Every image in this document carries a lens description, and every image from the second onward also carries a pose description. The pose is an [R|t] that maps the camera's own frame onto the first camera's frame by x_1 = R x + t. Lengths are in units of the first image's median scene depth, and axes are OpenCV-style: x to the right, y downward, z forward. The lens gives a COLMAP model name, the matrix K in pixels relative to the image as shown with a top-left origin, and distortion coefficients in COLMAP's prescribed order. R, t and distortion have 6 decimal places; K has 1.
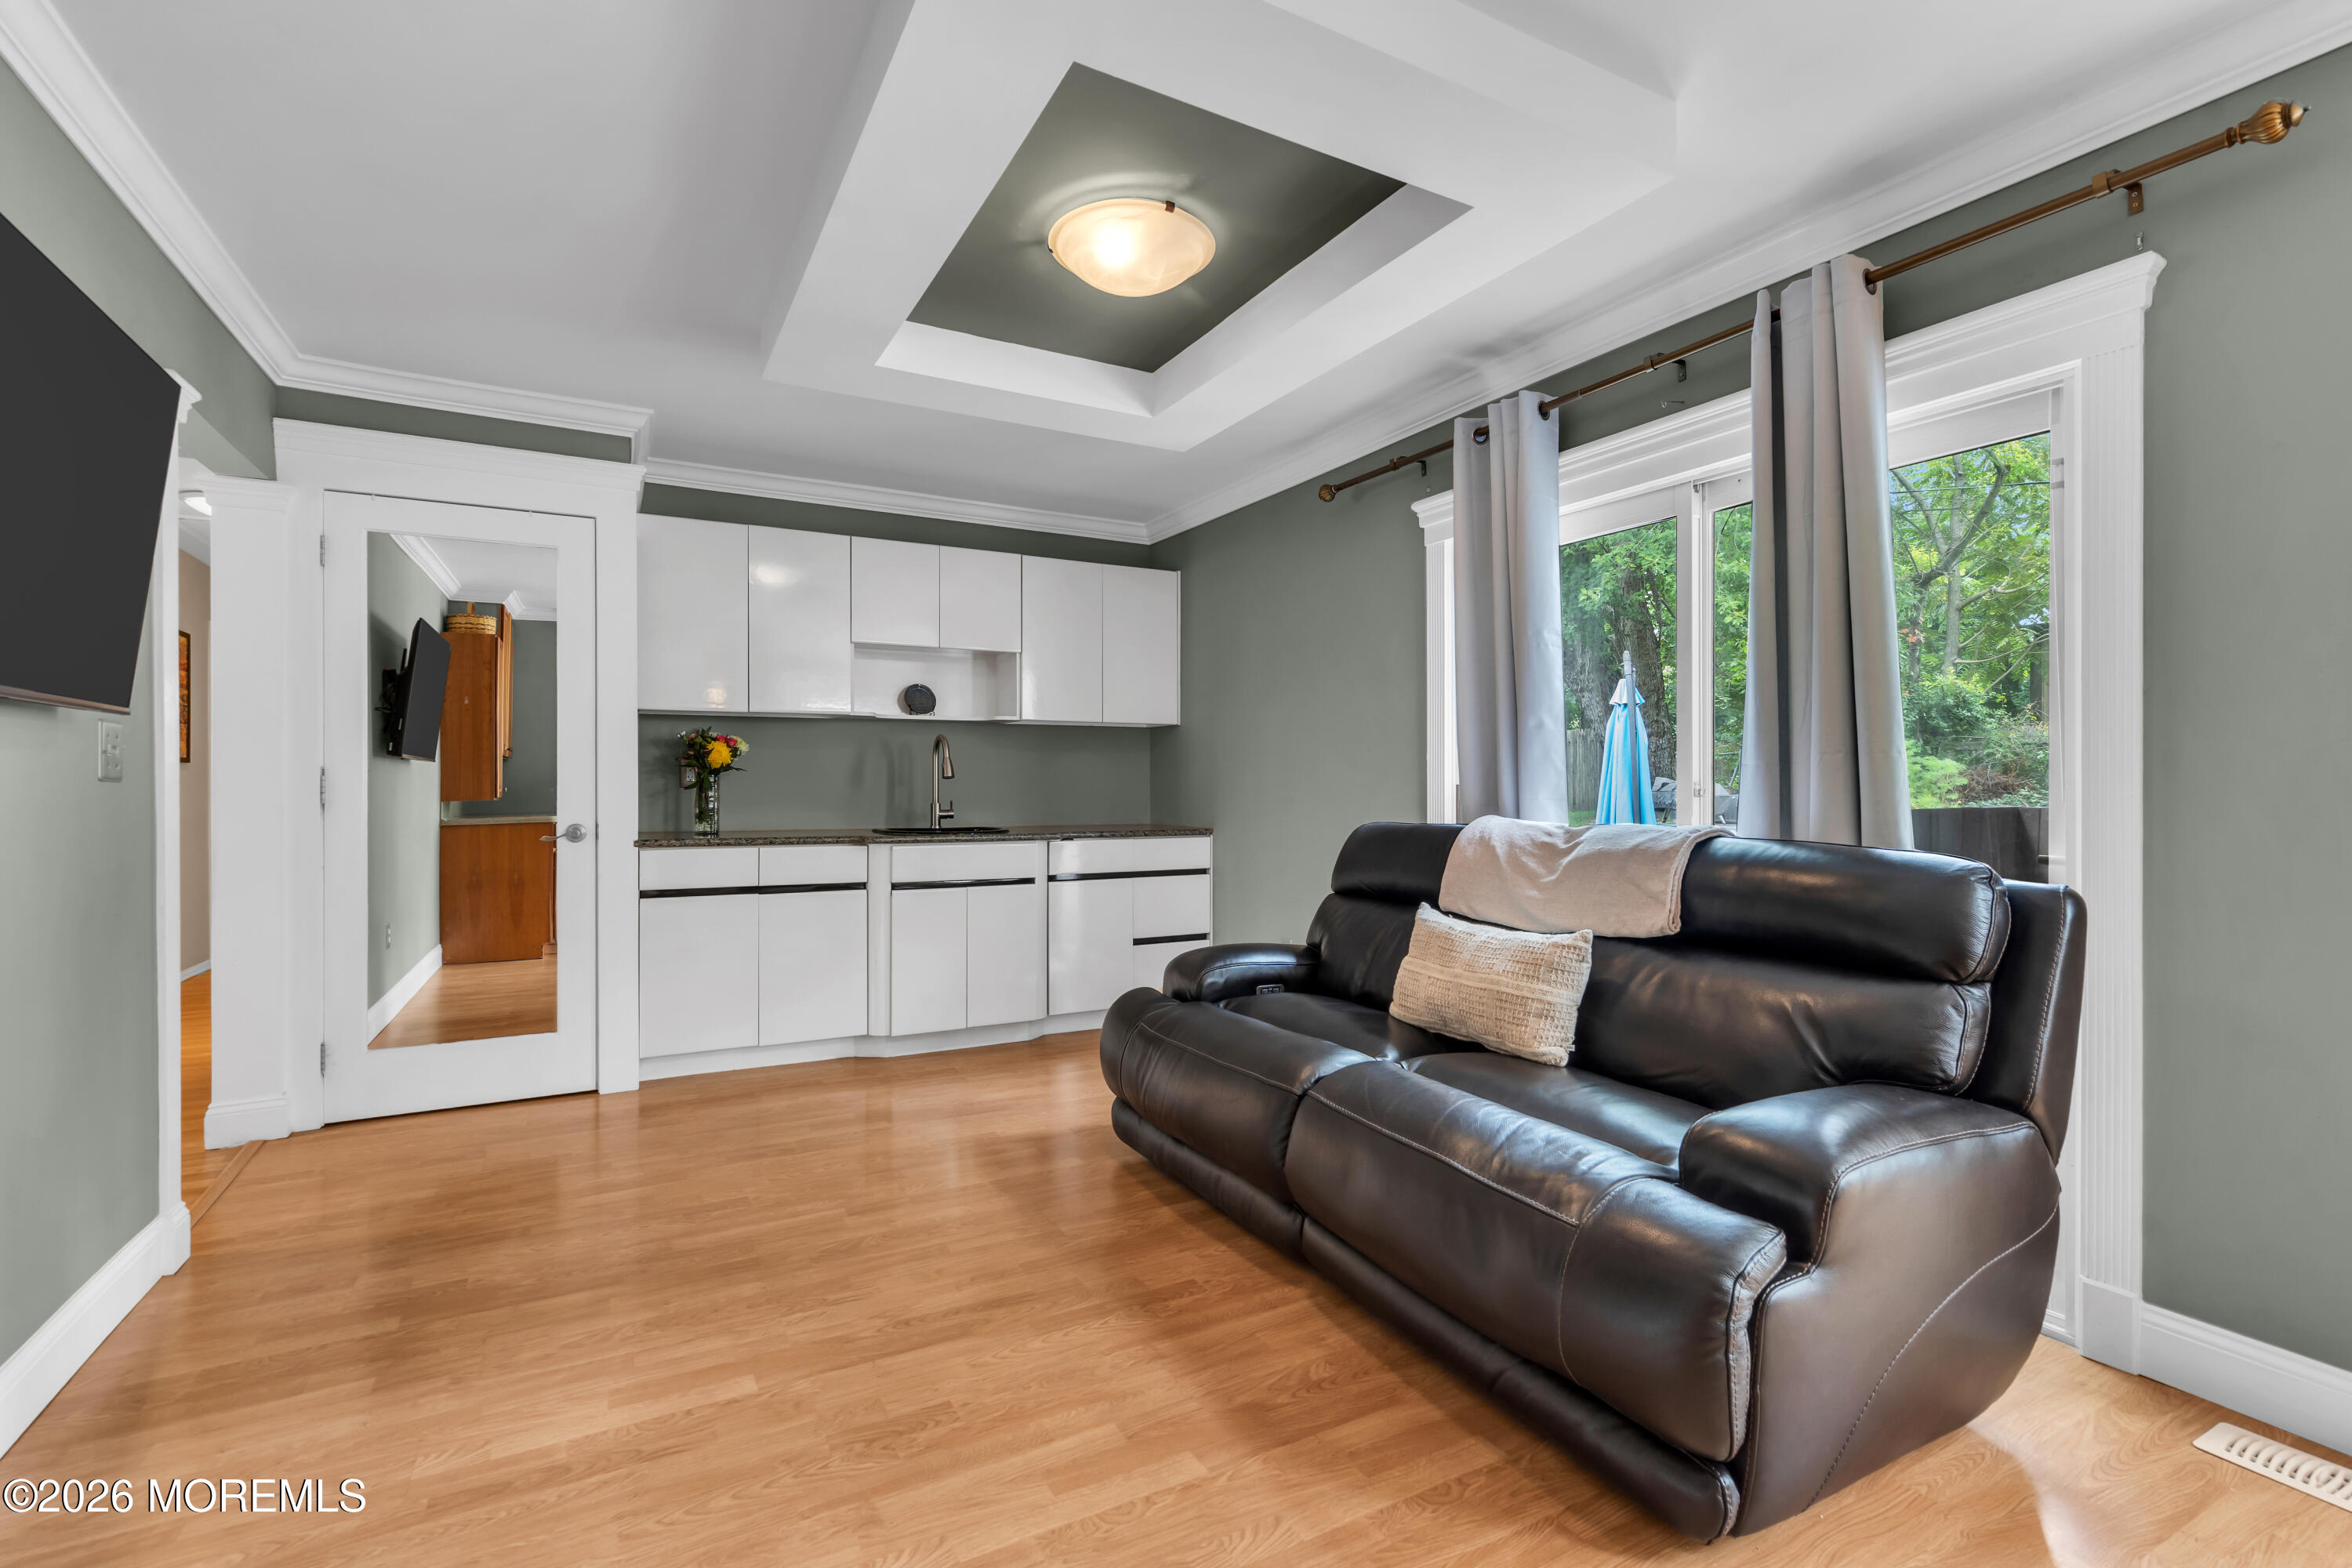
lens RADIAL K [[1066.8, 0, 1177.8], [0, 1066.8, 782.2], [0, 0, 1]] dist [0.000027, 0.002104]
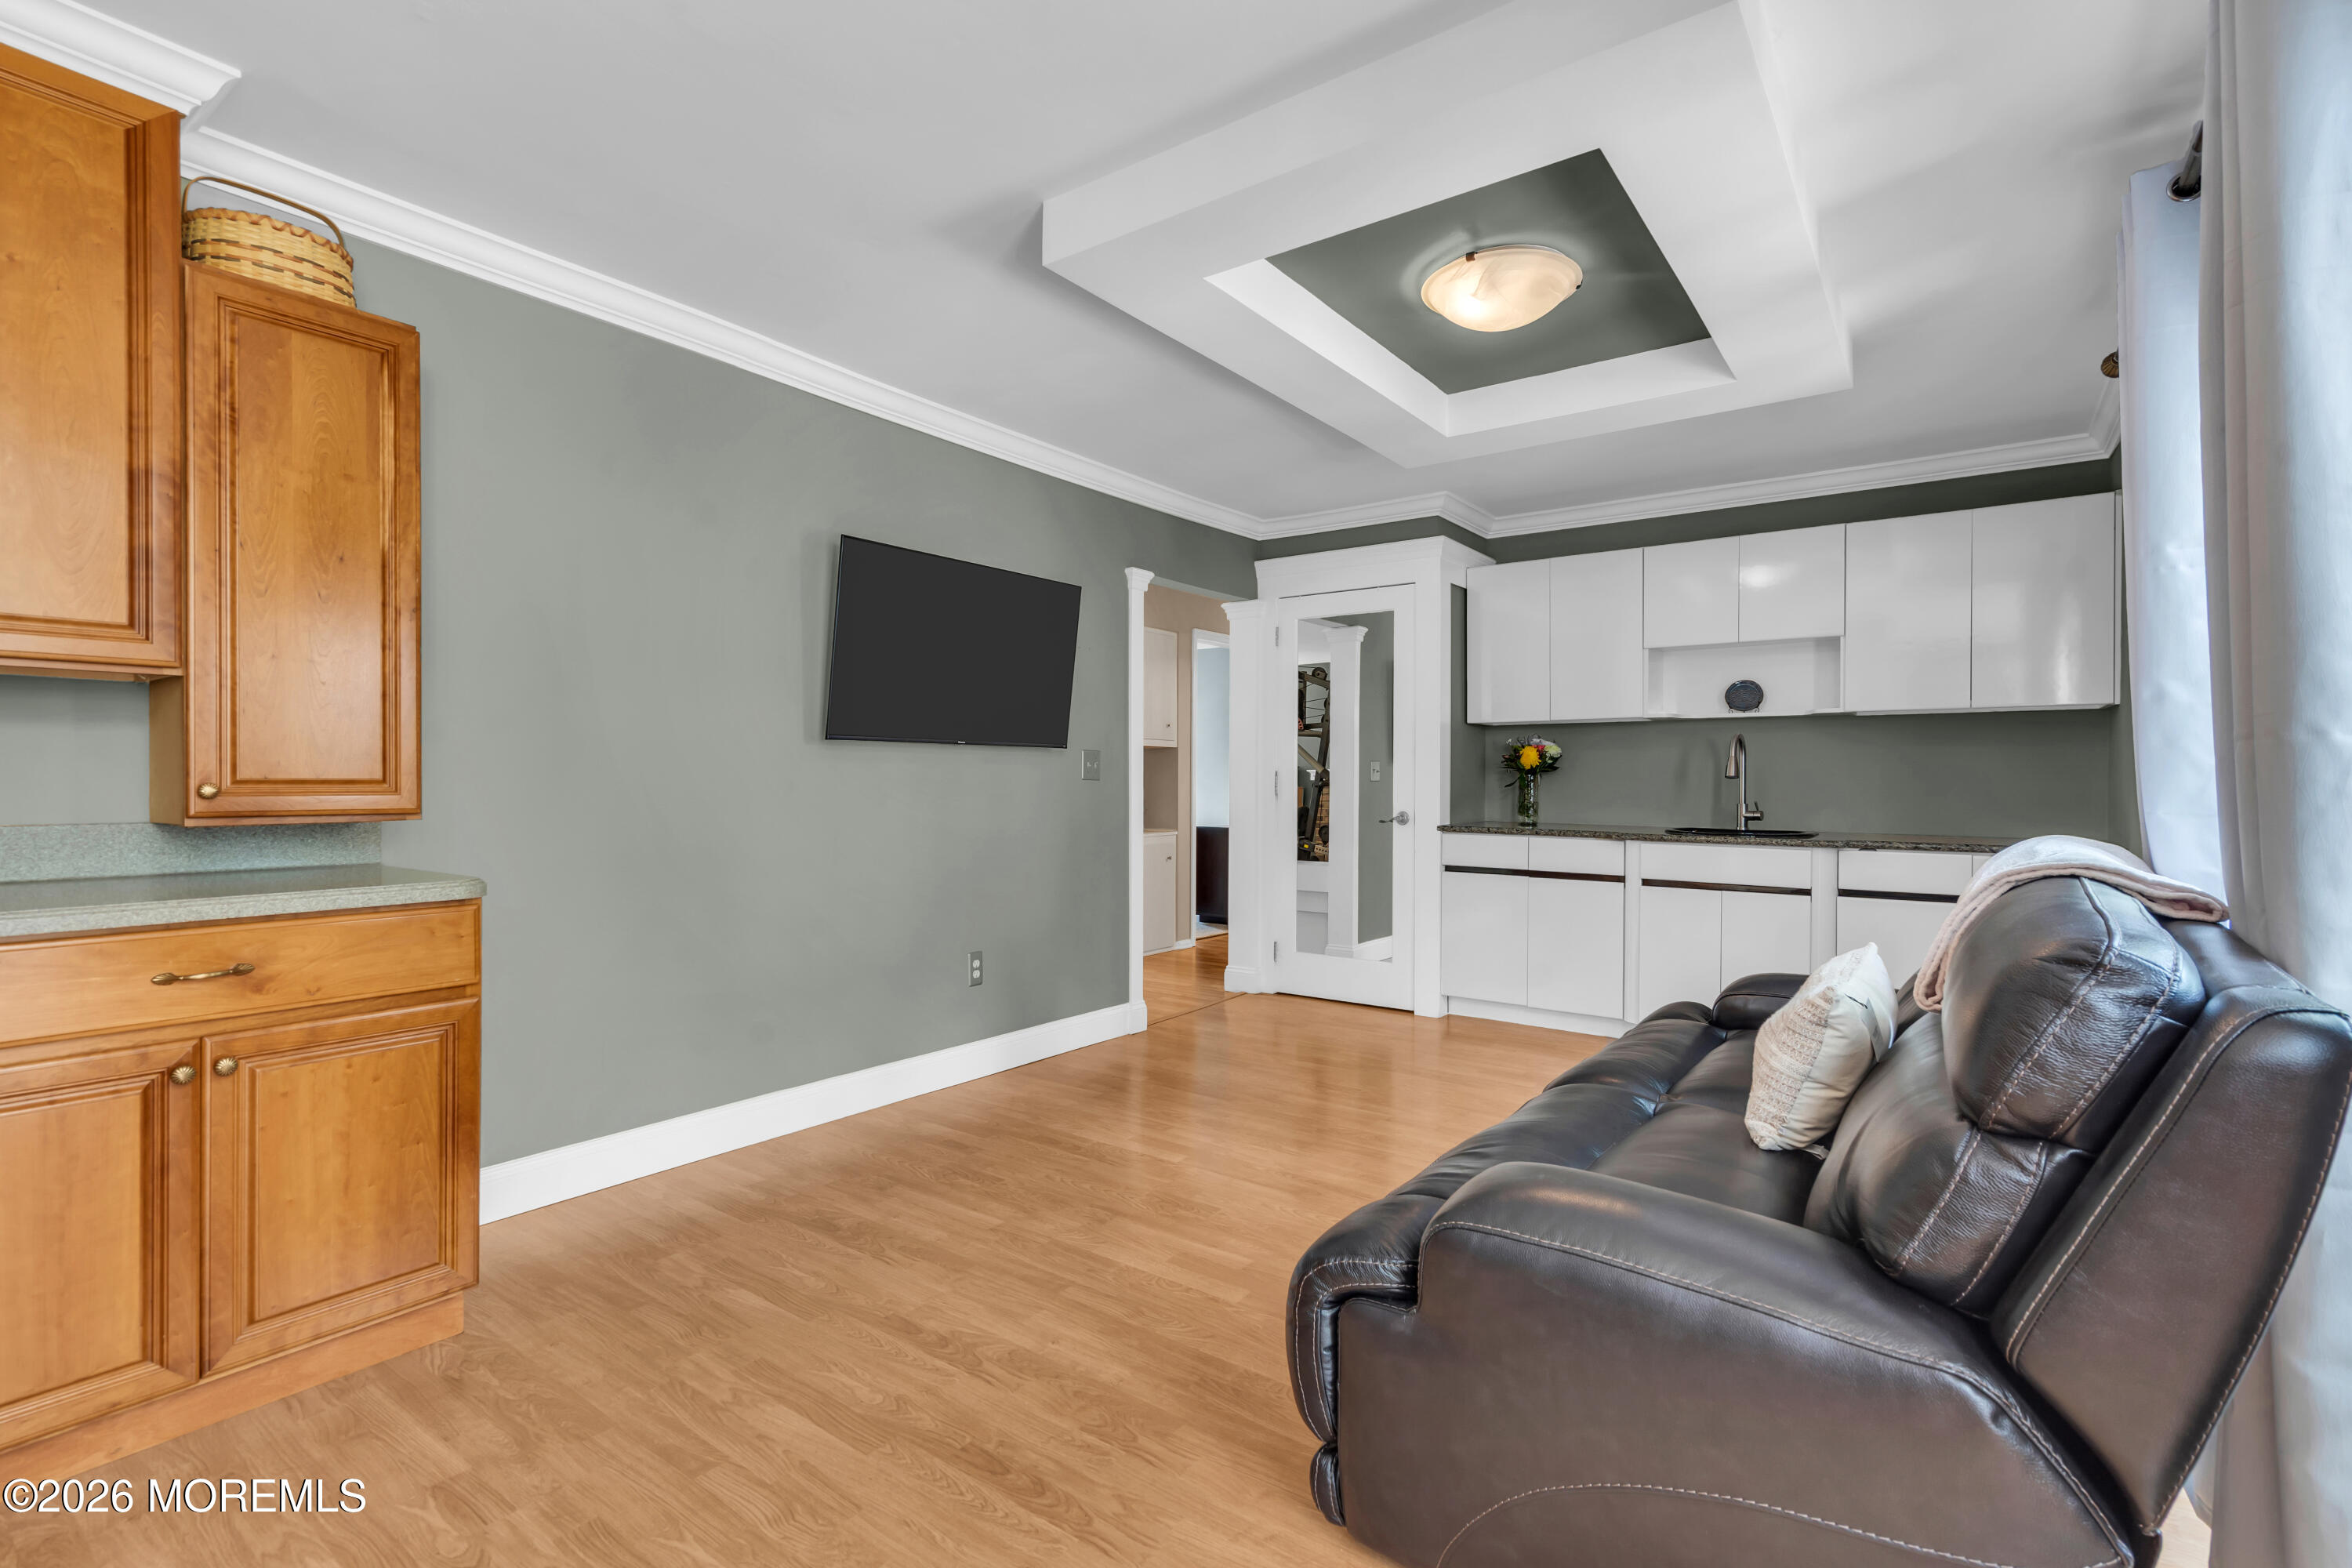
lens RADIAL K [[1066.8, 0, 1179.4], [0, 1066.8, 783.6], [0, 0, 1]] dist [0.000027, 0.002104]
pose [[0.418449, 0.005786, -0.908222, 0.641352], [-0.002583, 0.999983, 0.005181, -0.003268], [0.908237, 0.000178, 0.418457, 0.203312]]
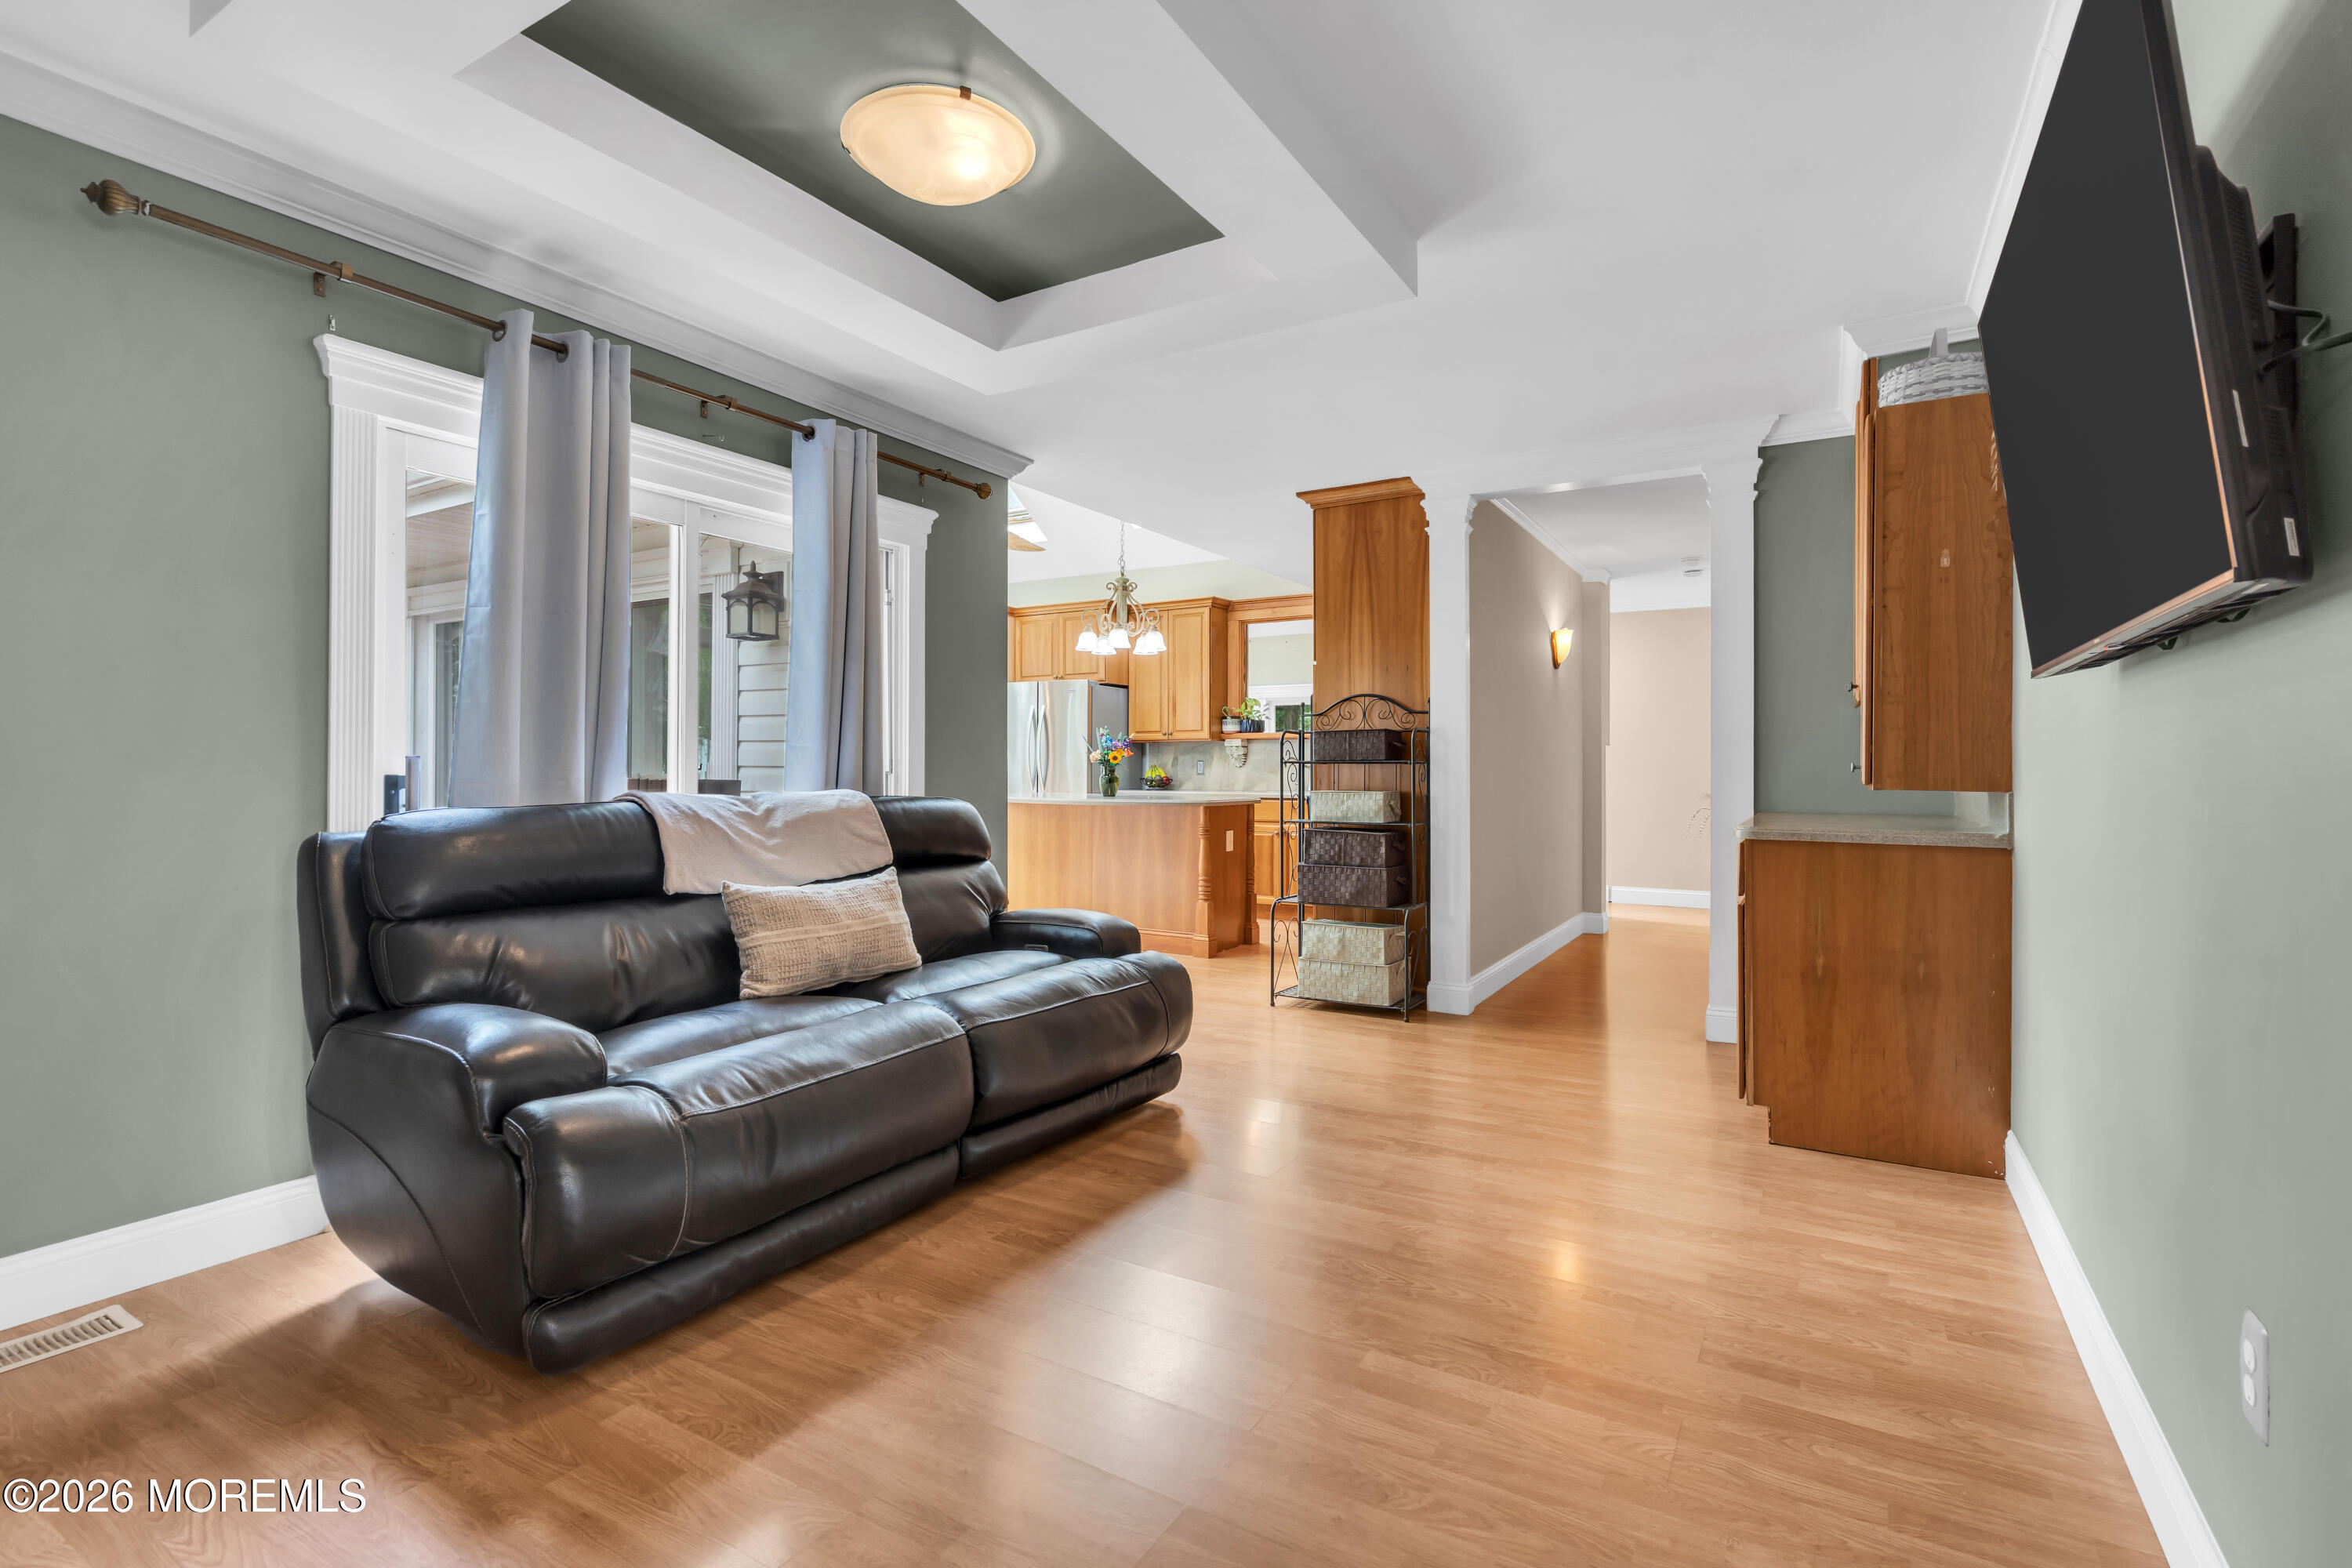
lens RADIAL K [[1066.8, 0, 1163.7], [0, 1066.8, 763.0], [0, 0, 1]] dist [0.000027, 0.002104]
pose [[-0.487565, 0.006394, 0.873063, -0.724717], [-0.005866, 0.999927, -0.010599, 0.012667], [-0.873067, -0.010289, -0.487492, 1.019003]]
